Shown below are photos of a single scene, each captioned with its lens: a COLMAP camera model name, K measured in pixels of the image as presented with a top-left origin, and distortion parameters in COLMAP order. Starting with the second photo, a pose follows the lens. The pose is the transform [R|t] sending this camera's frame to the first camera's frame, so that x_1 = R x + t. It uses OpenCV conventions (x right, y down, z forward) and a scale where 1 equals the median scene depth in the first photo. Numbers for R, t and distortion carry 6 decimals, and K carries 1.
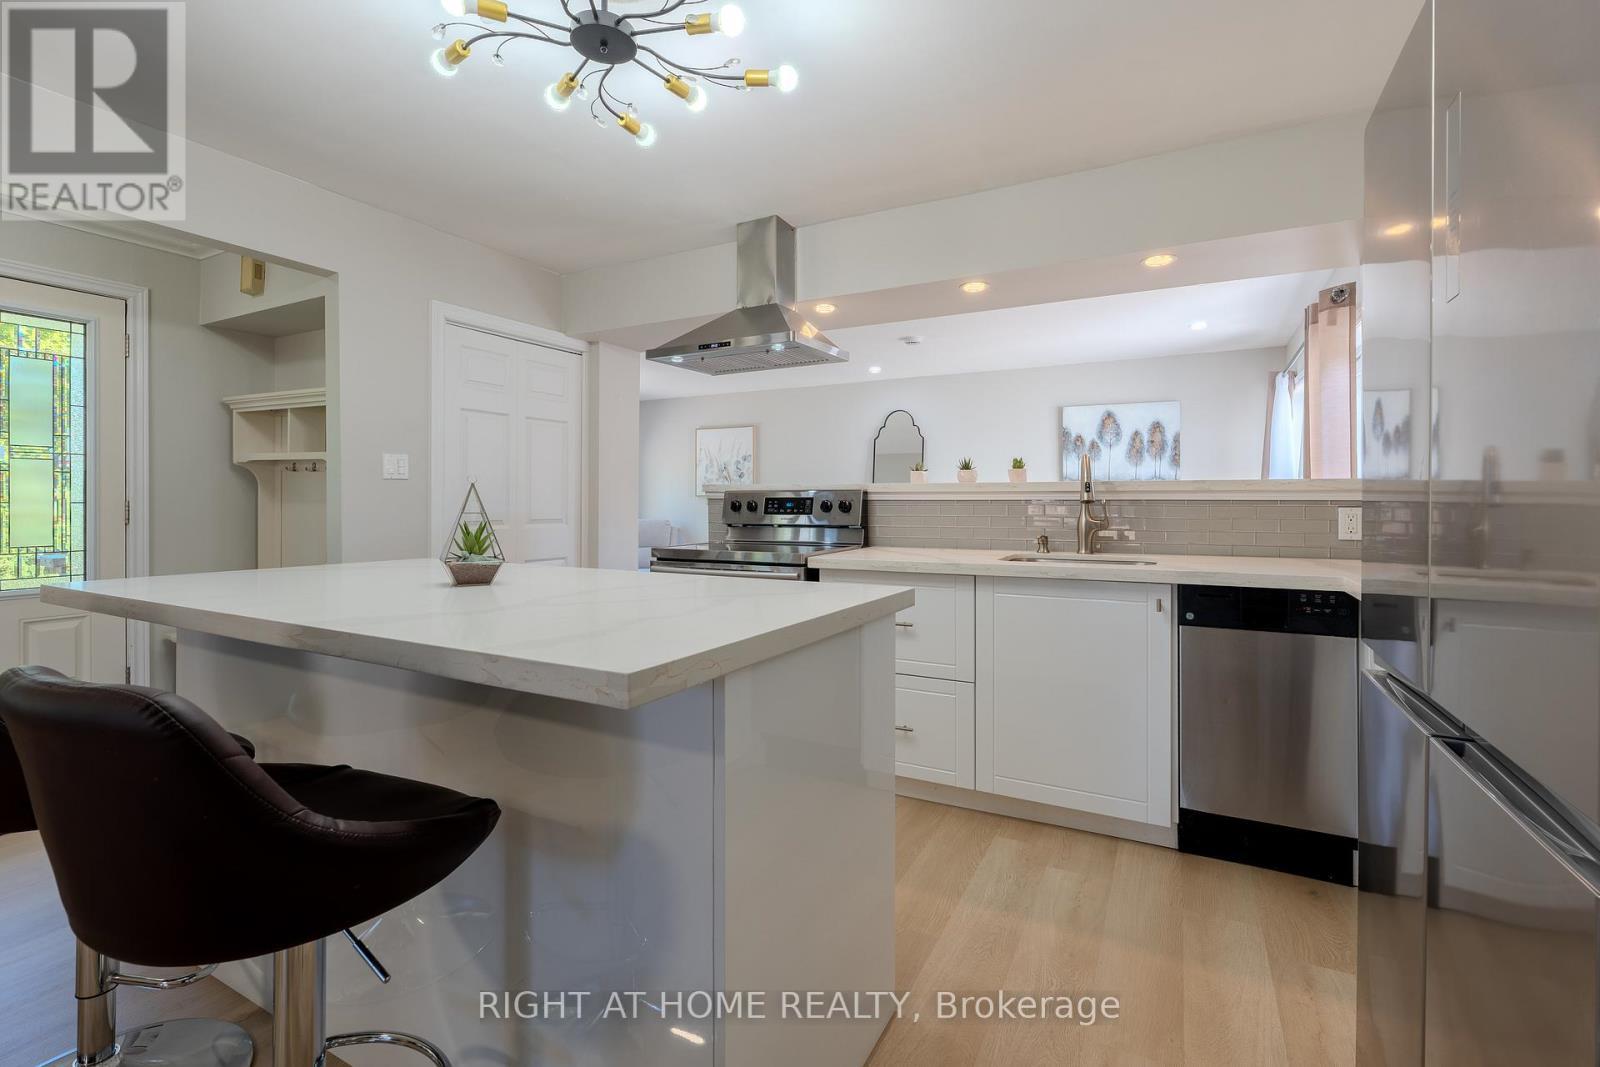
lens RADIAL K [[680.5, 0, 799.3], [0, 680.5, 506.3], [0, 0, 1]] dist [0.002127, 0.000081]
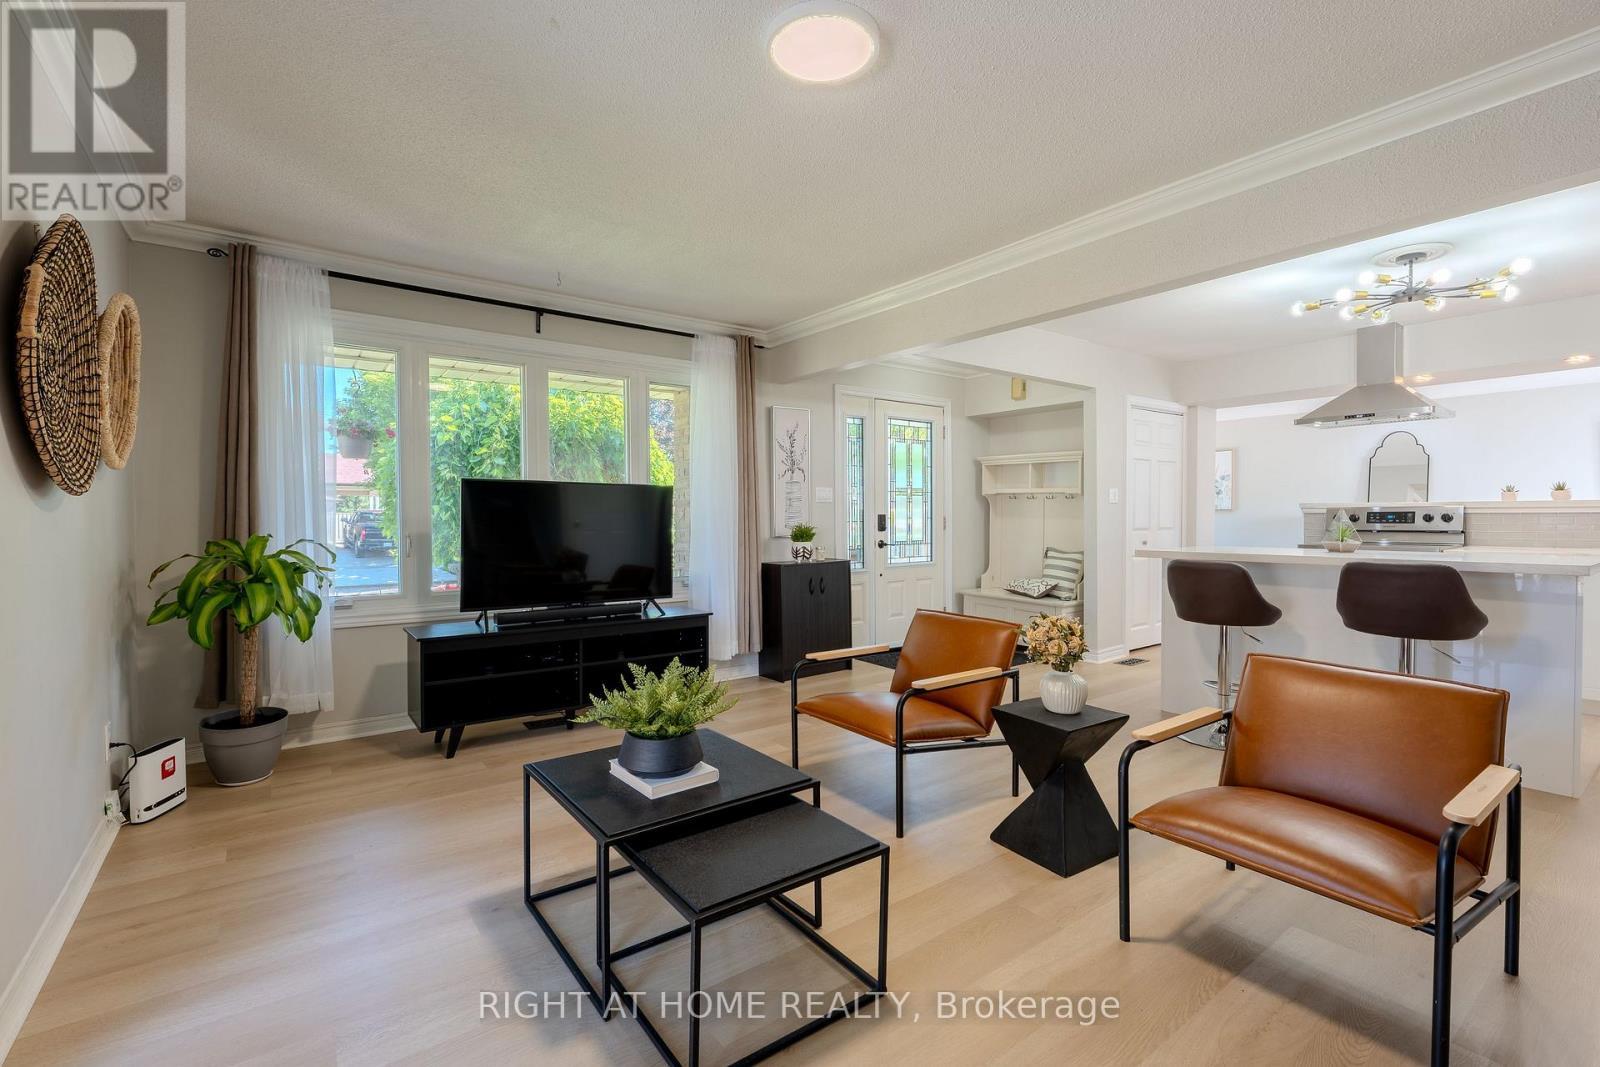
lens RADIAL K [[720.0, 0, 800.0], [0, 720.0, 533.5], [0, 0, 1]] dist [0.001941, 0.000333]
pose [[0.921791, 0.001103, -0.387685, -0.592242], [0.005505, 0.999858, 0.015935, 0.001913], [0.387648, -0.016823, 0.921654, -0.924687]]
